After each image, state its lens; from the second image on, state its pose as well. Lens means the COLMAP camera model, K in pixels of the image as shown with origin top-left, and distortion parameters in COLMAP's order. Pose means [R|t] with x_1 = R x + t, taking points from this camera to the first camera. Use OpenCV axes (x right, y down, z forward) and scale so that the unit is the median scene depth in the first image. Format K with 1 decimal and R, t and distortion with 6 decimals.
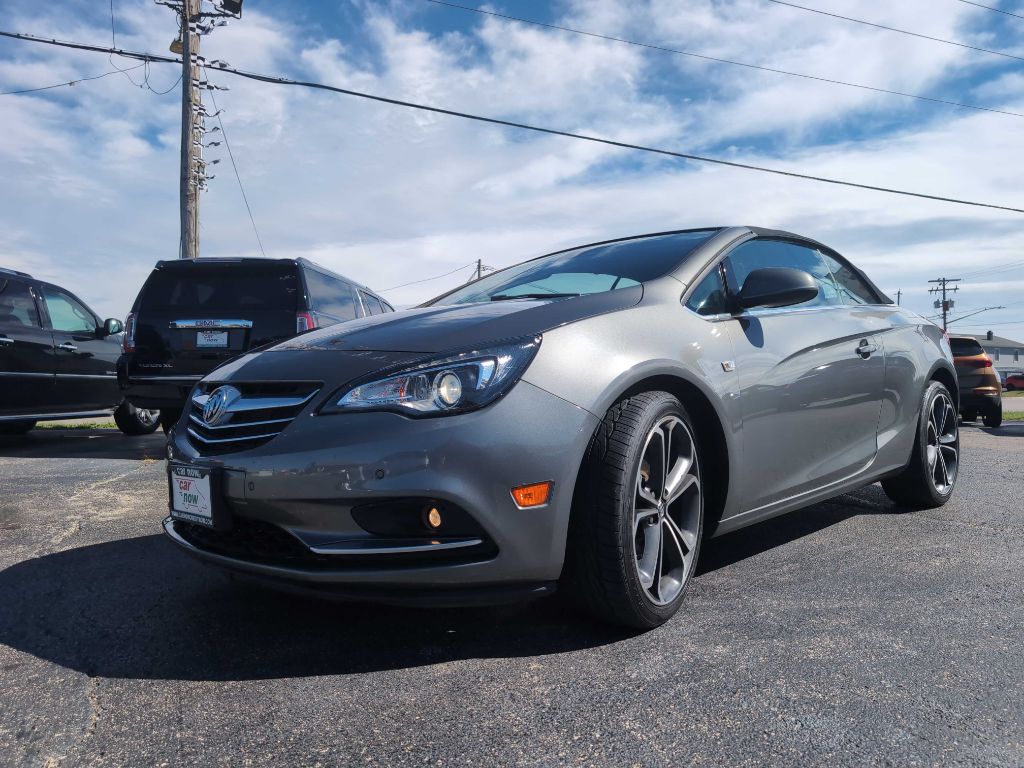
lens RADIAL K [[739.1, 0, 514.5], [0, 739.1, 384.3], [0, 0, 1]] dist [0.014153, -0.009488]
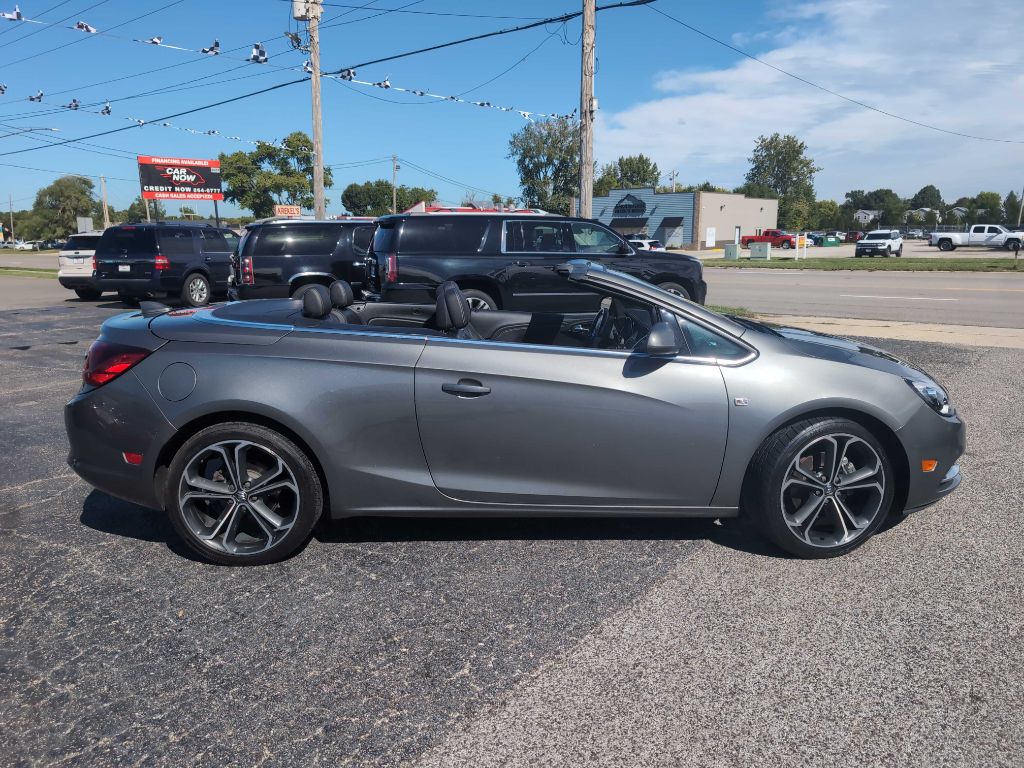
lens RADIAL K [[739.1, 0, 518.2], [0, 739.1, 382.3], [0, 0, 1]] dist [0.014153, -0.009488]
pose [[0.461581, 0.163687, -0.871866, 3.699610], [0.012911, 0.981485, 0.191102, -0.387543], [0.887004, -0.099466, 0.450922, 1.615883]]
